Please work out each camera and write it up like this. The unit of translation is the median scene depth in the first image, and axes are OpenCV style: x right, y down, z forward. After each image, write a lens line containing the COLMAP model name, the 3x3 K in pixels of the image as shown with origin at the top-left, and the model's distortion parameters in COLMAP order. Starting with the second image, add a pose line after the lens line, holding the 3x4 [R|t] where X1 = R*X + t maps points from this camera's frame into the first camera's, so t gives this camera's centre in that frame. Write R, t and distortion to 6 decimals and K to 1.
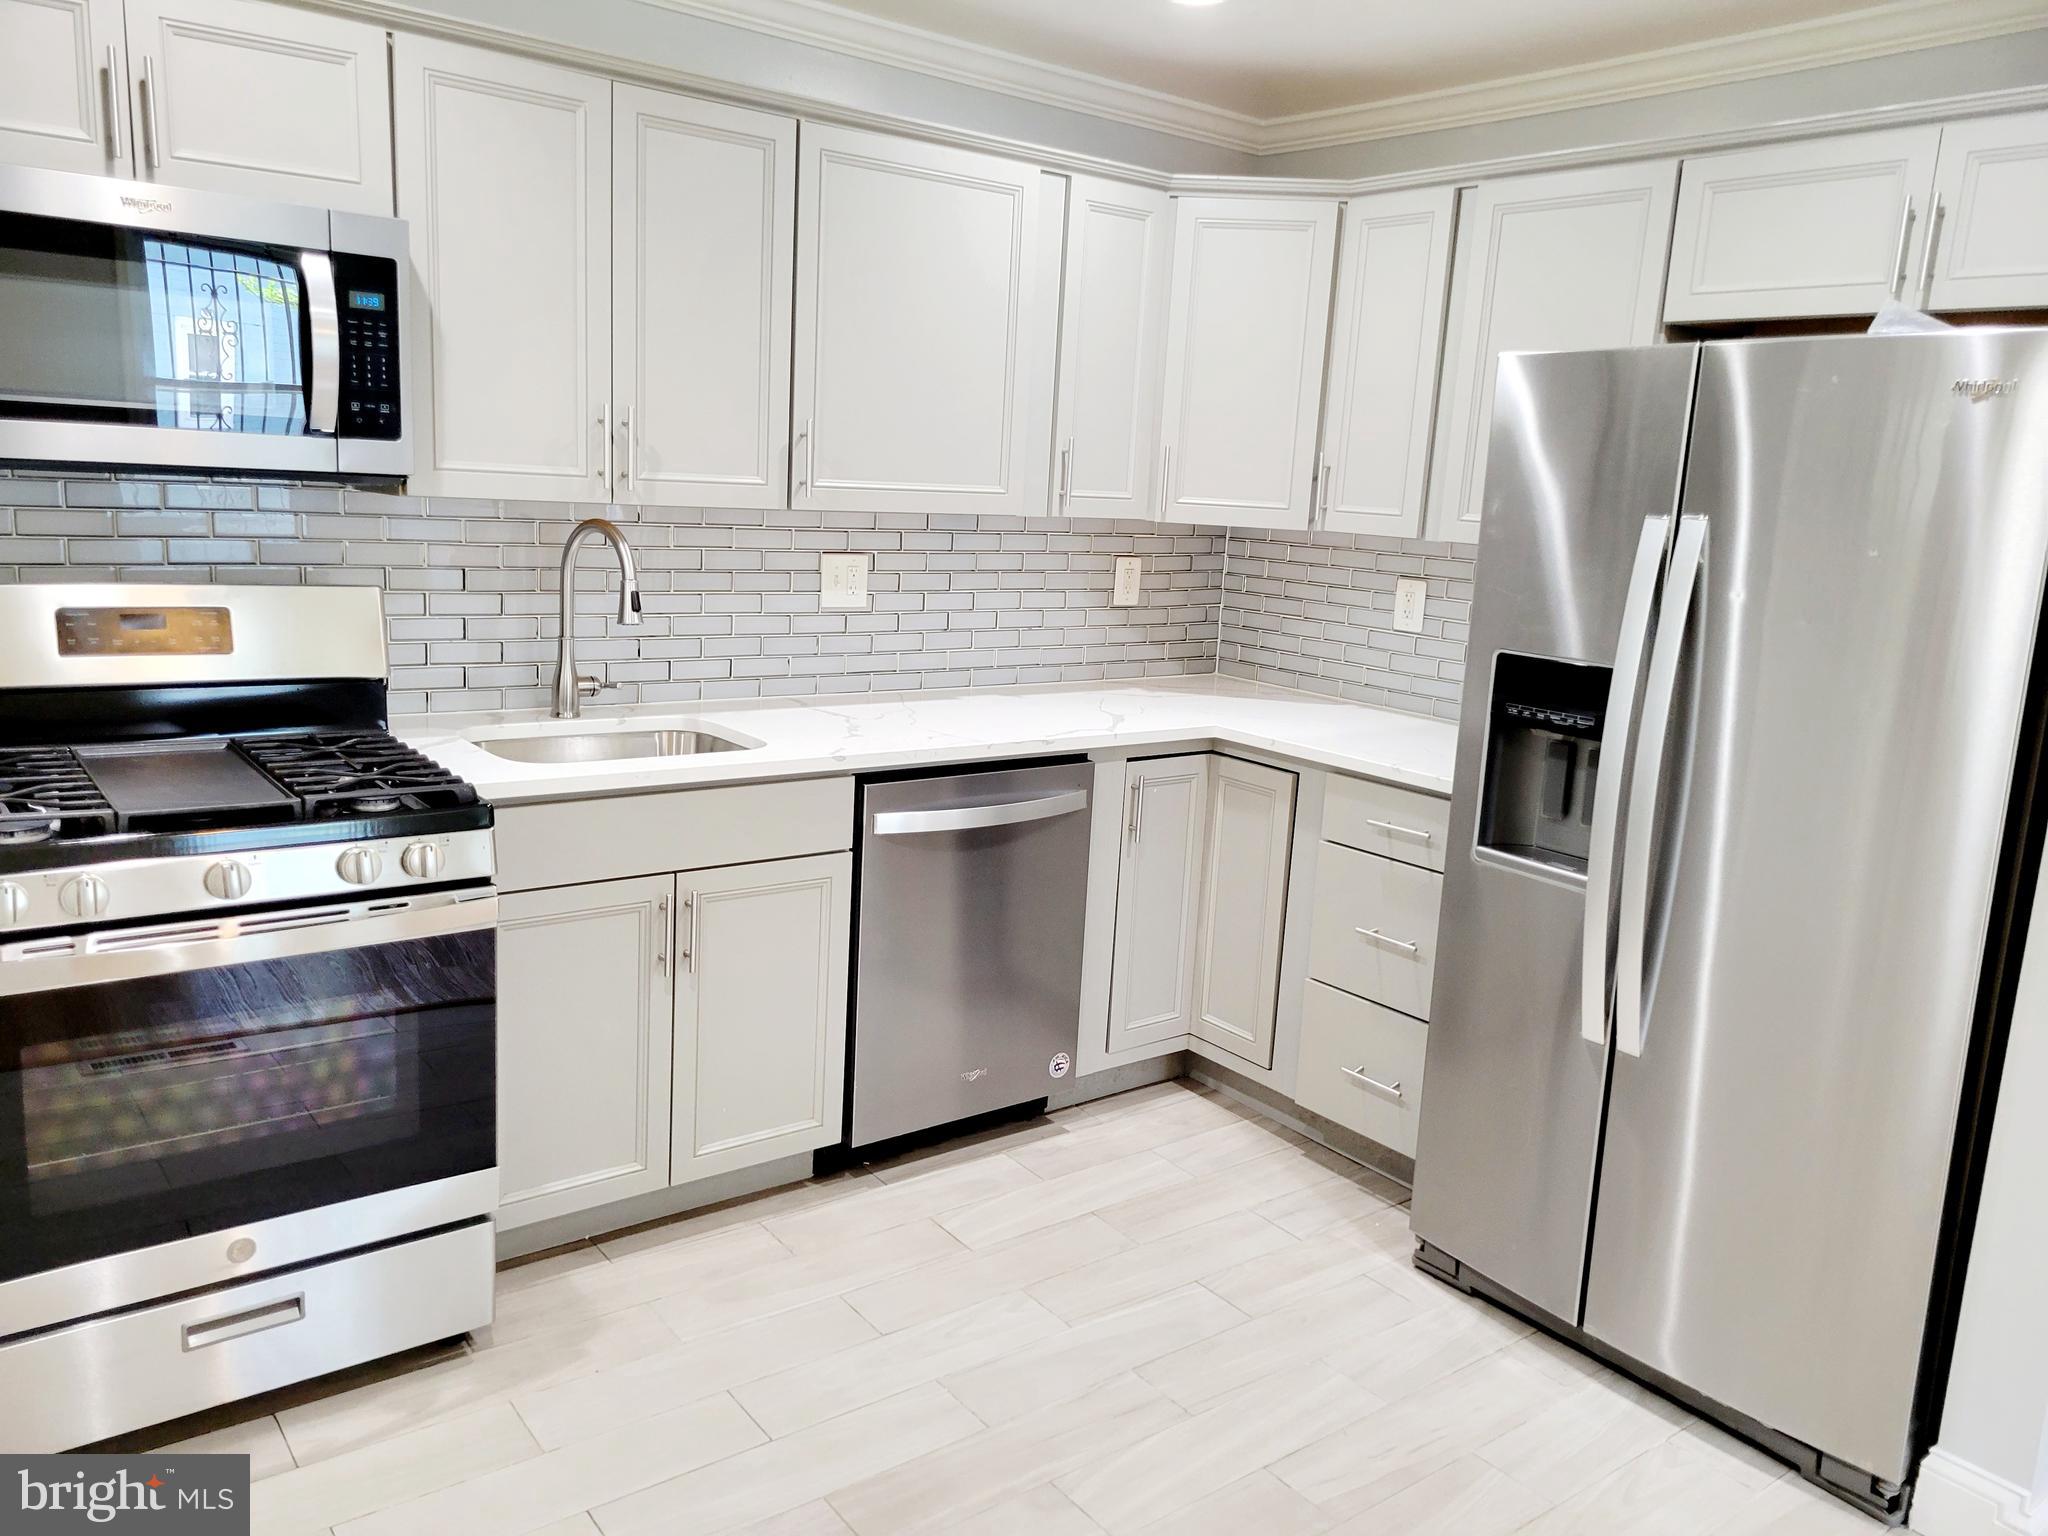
lens RADIAL K [[1562.2, 0, 1024.0], [0, 1562.2, 768.0], [0, 0, 1]] dist [0.046824, -0.005046]
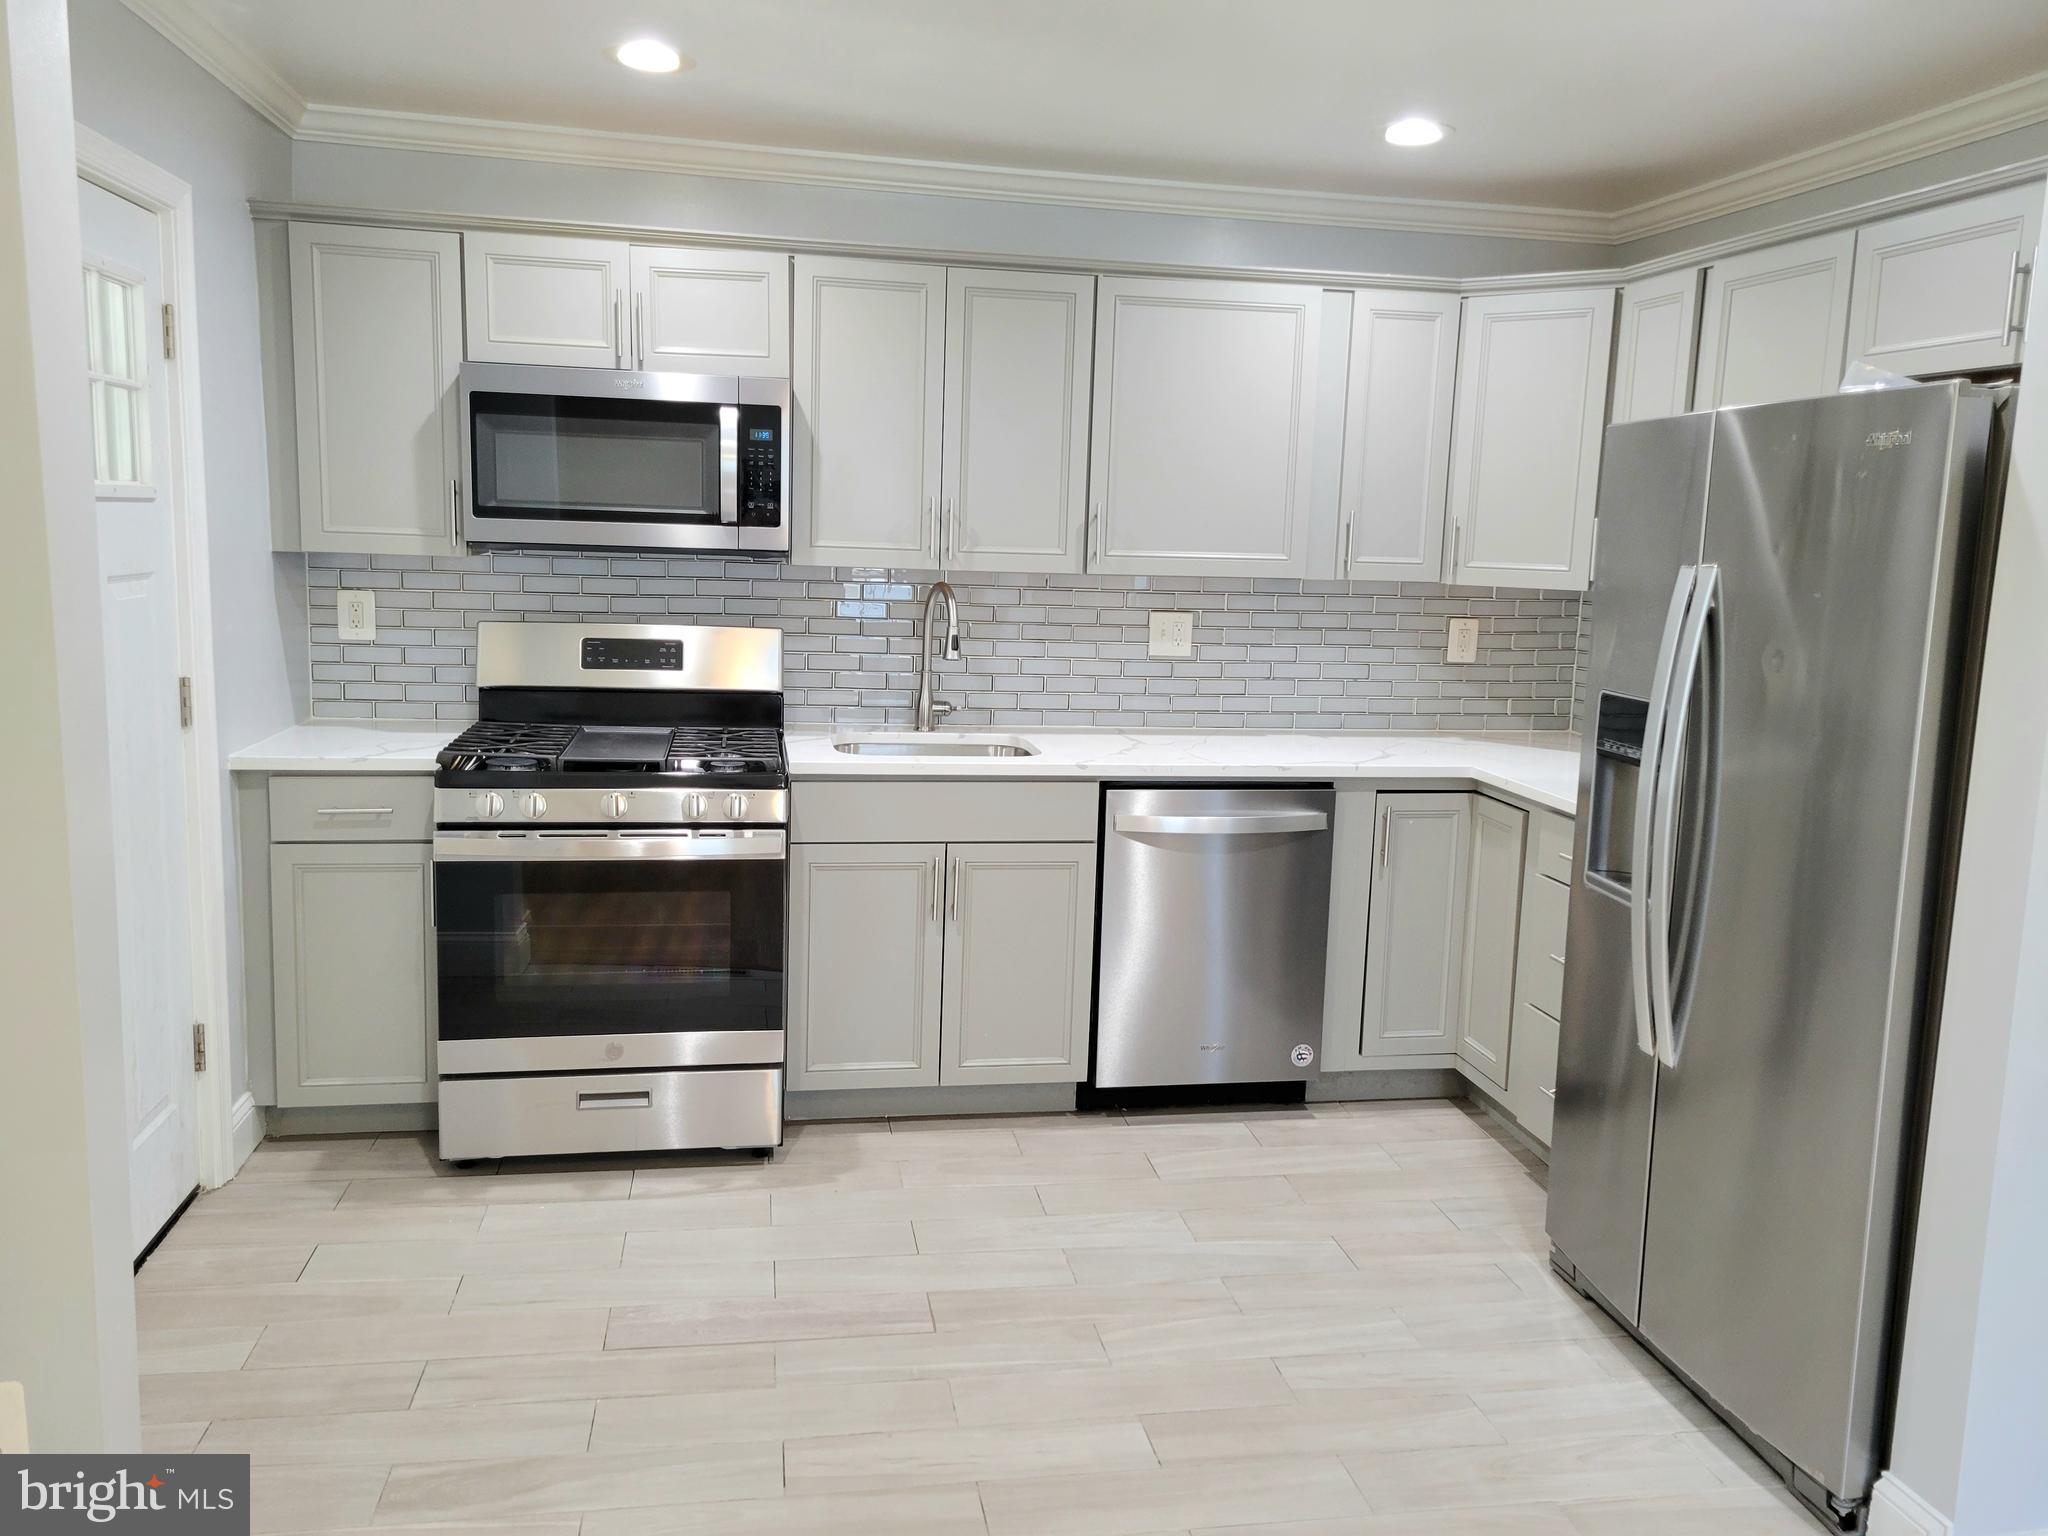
lens RADIAL K [[1572.2, 0, 1024.5], [0, 1572.2, 750.1], [0, 0, 1]] dist [0.060622, -0.004006]
pose [[0.887556, 0.041721, -0.458807, 0.397457], [-0.072852, 0.996071, -0.050356, 0.045076], [0.454904, 0.078118, 0.887108, -0.144032]]
